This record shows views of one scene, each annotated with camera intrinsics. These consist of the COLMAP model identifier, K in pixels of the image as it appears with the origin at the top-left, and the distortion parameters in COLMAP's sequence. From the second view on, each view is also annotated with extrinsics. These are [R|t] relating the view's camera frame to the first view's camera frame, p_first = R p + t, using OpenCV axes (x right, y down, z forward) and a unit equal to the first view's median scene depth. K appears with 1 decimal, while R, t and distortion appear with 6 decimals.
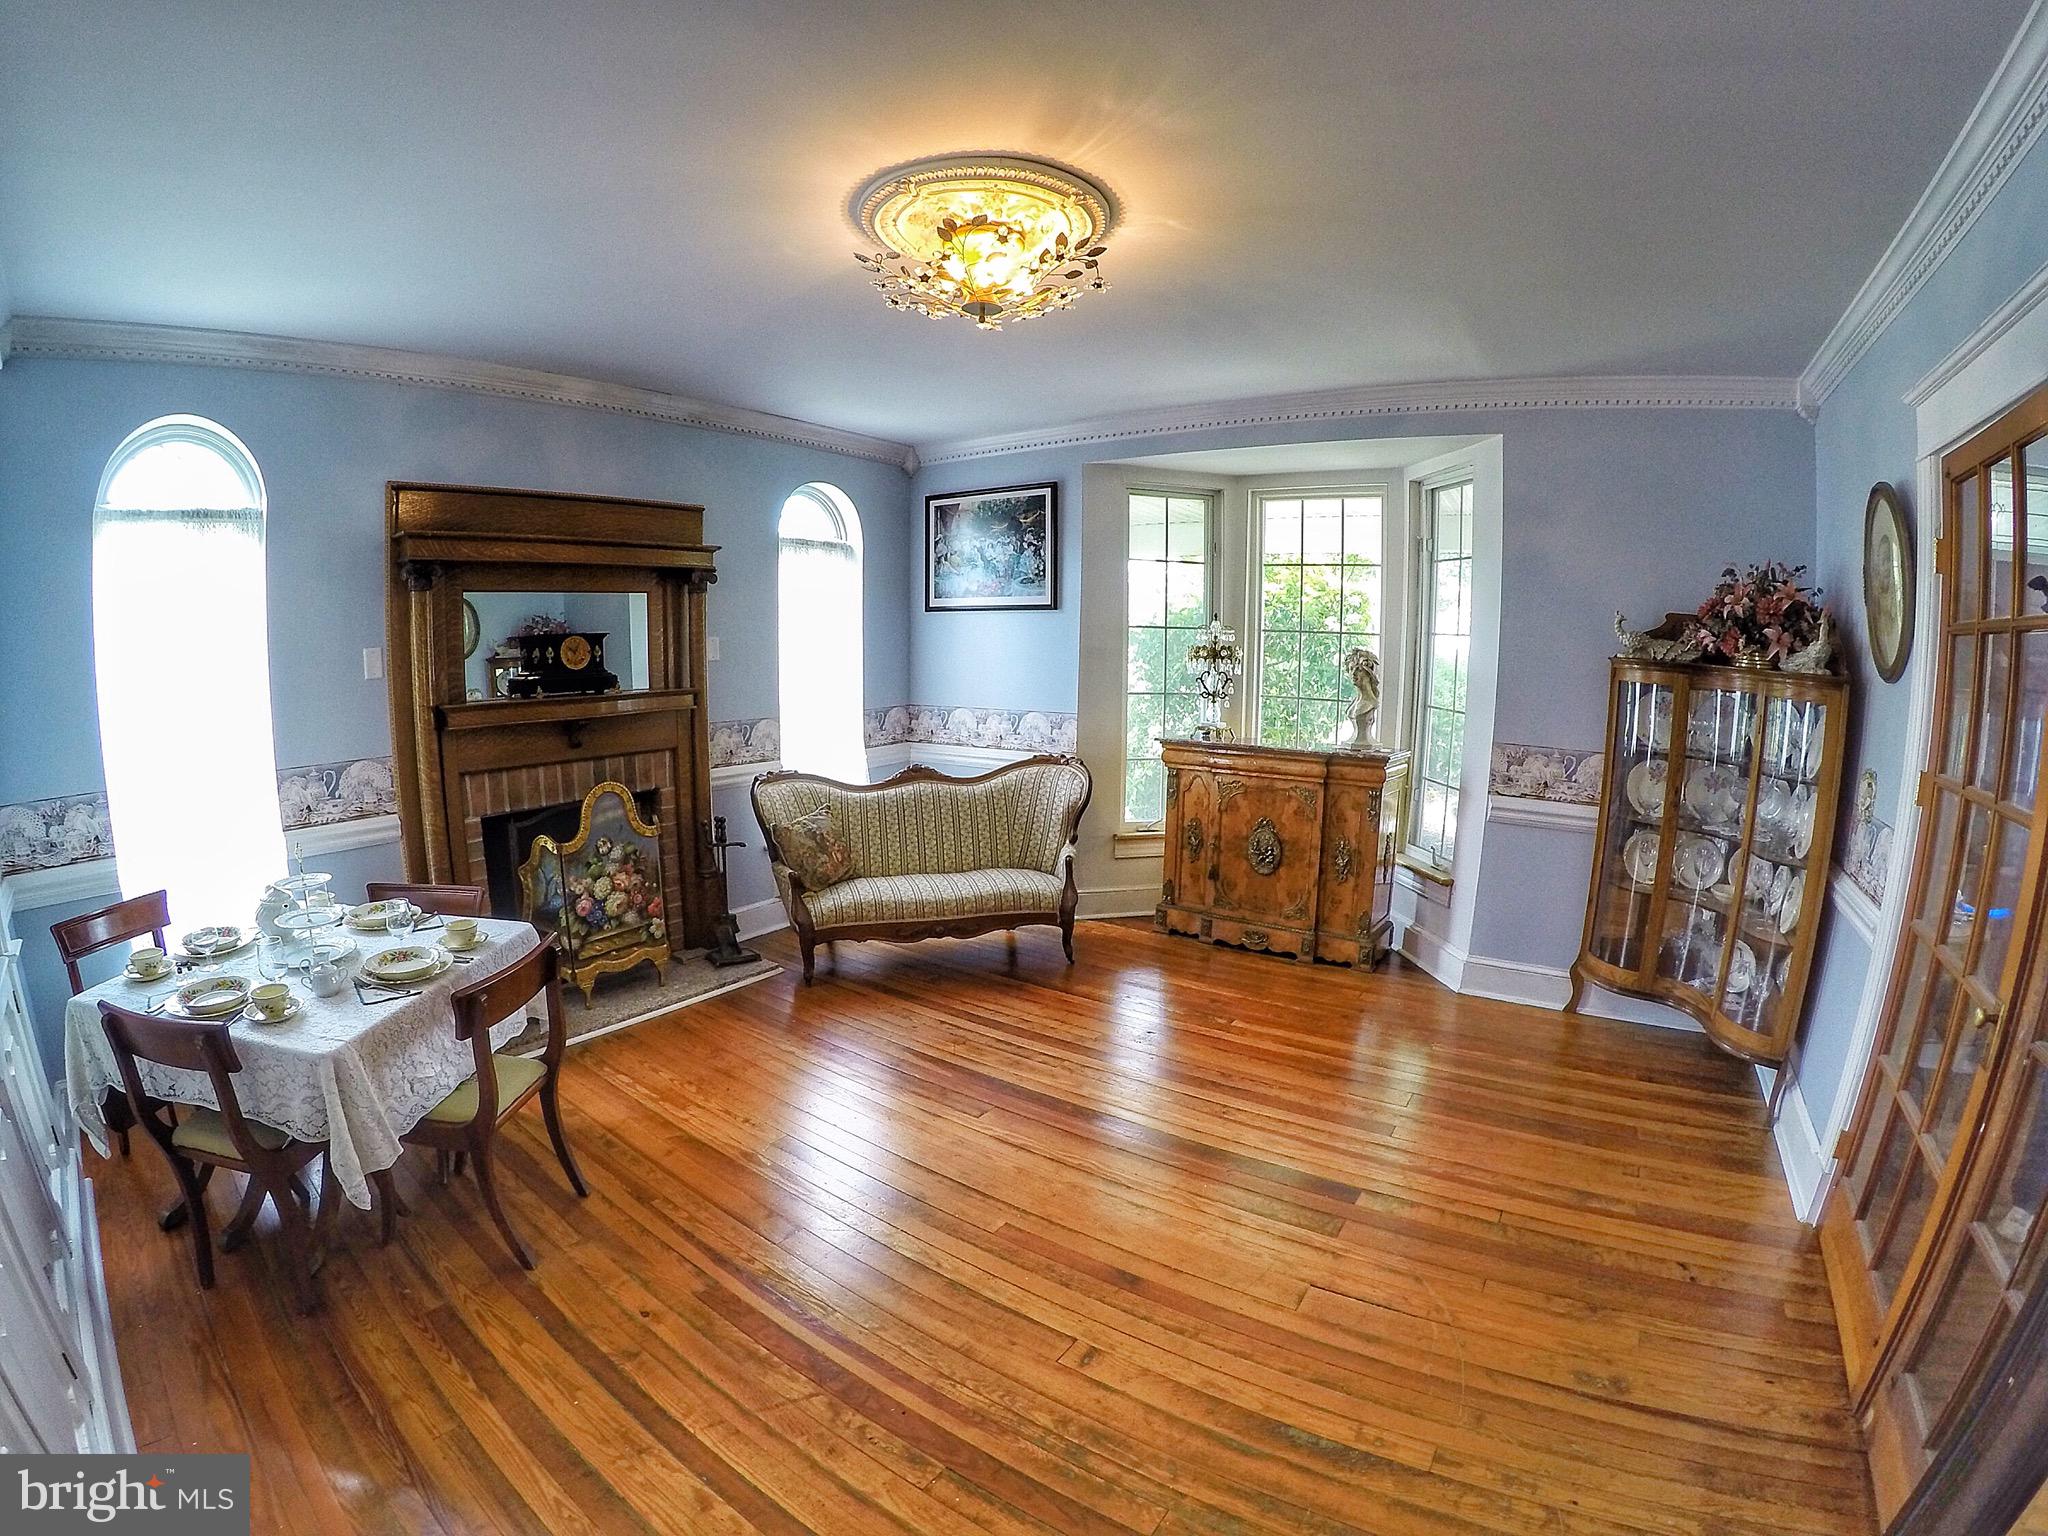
lens RADIAL K [[1012.5, 0, 1027.3], [0, 1012.5, 743.4], [0, 0, 1]] dist [-0.173435, -0.000136]
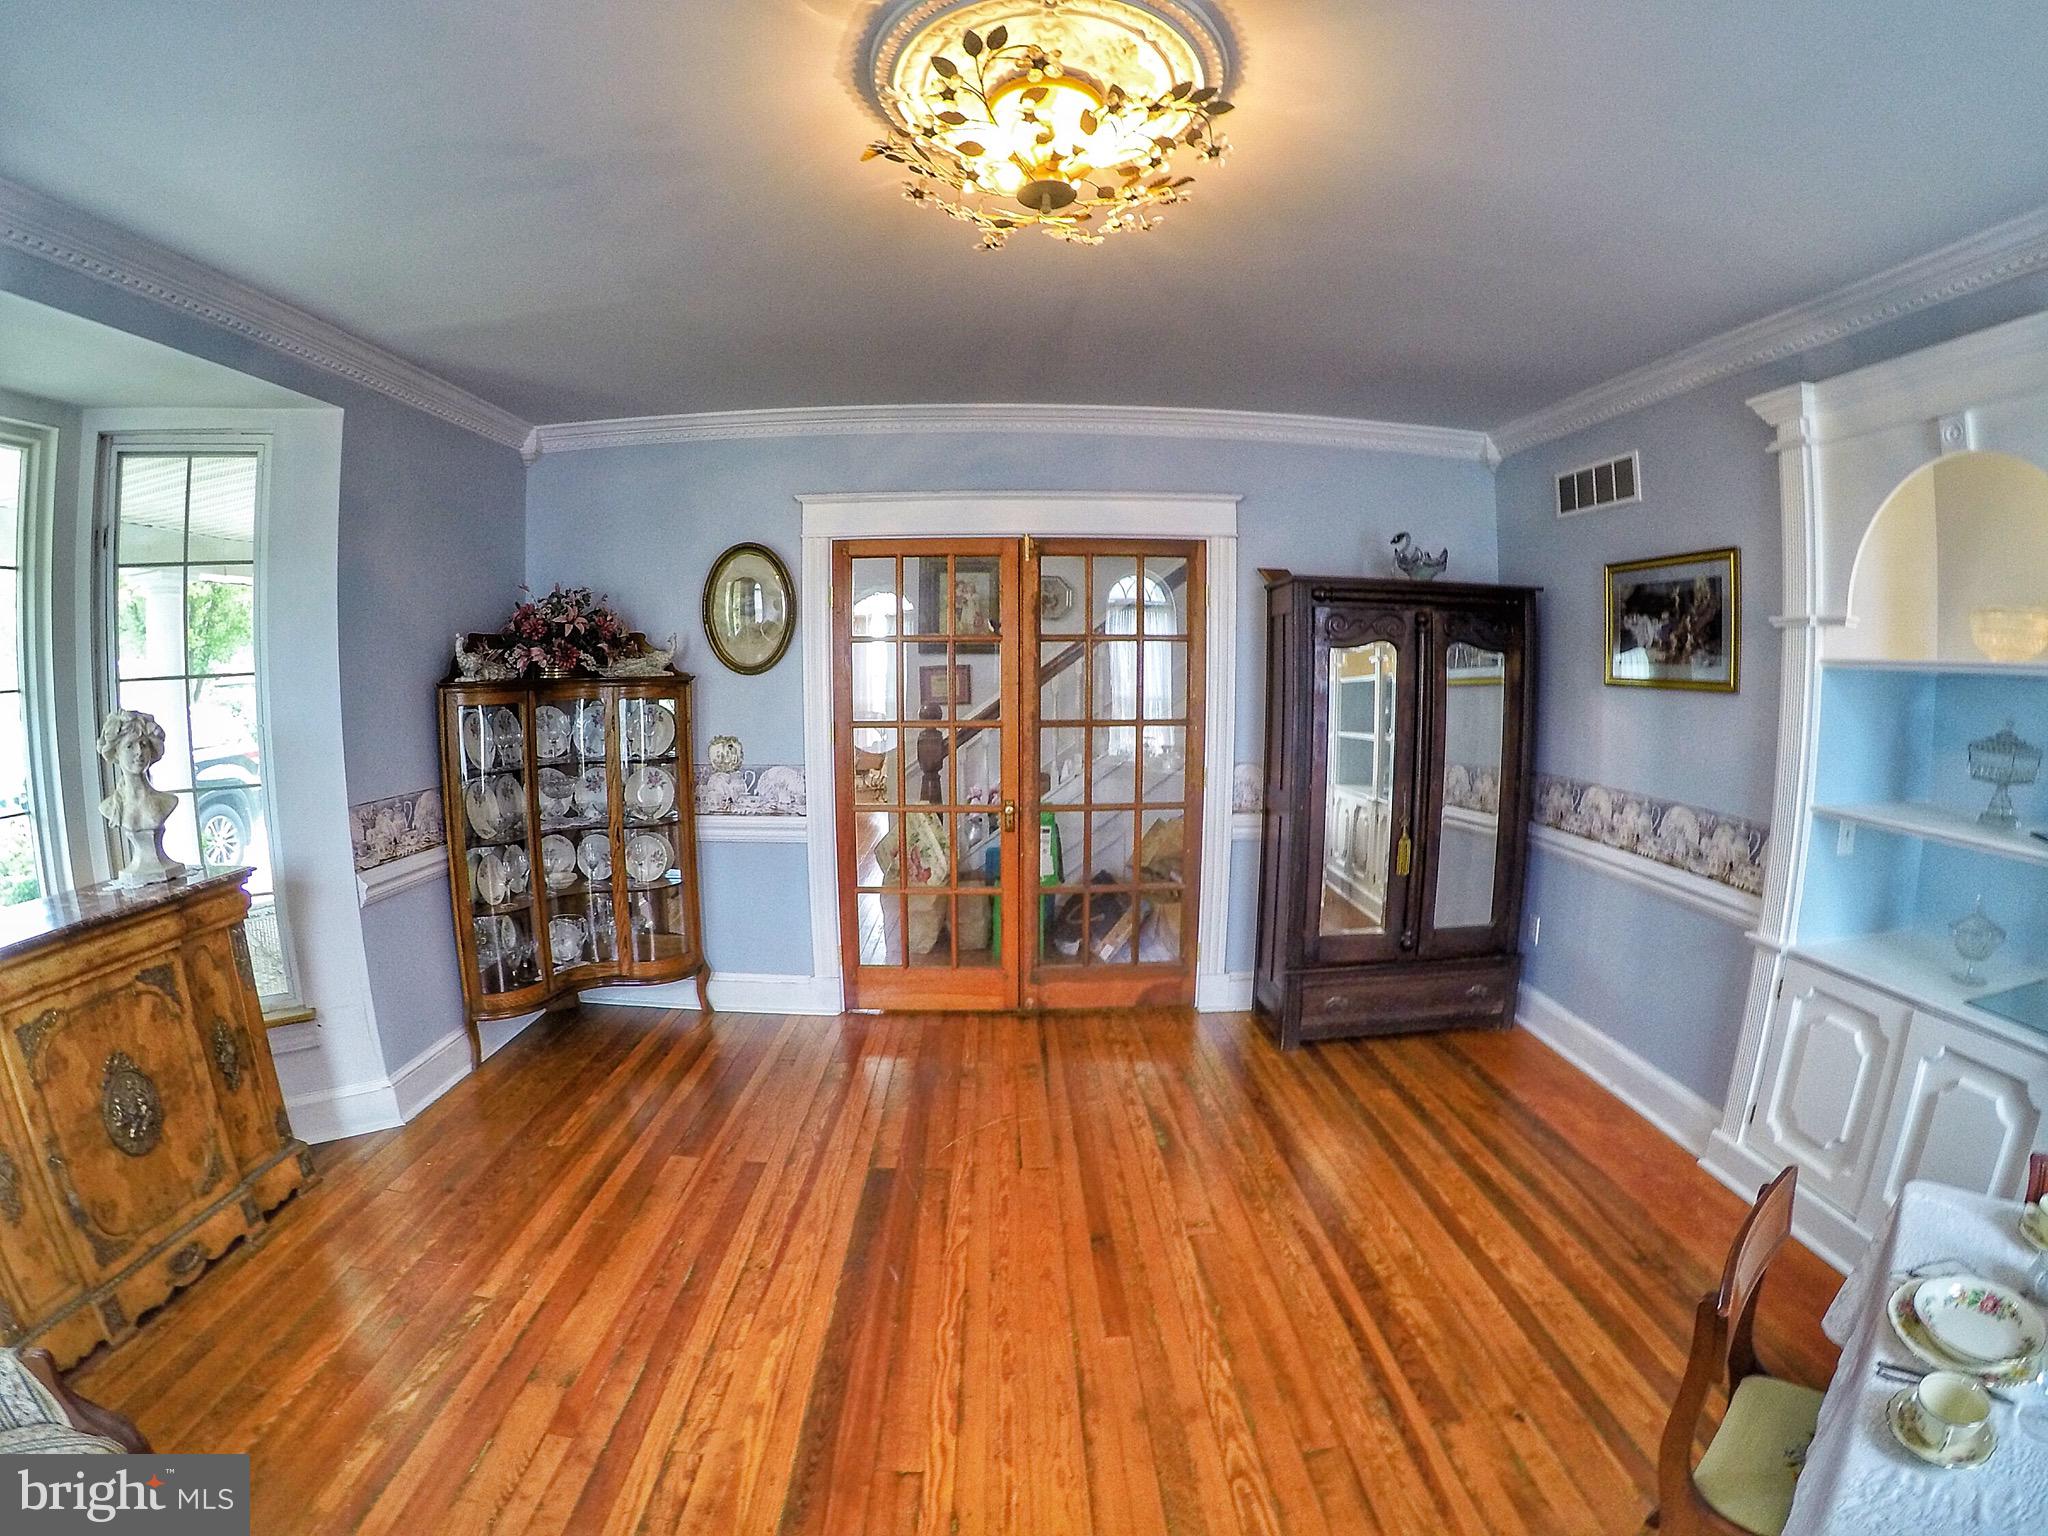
lens RADIAL K [[1019.3, 0, 1024.0], [0, 1019.3, 768.0], [0, 0, 1]] dist [-0.000585, -0.000250]
pose [[-0.524317, -0.118238, 0.843274, -0.504641], [0.114533, 0.971521, 0.207432, -0.143348], [-0.843785, 0.205343, -0.495843, 0.961244]]
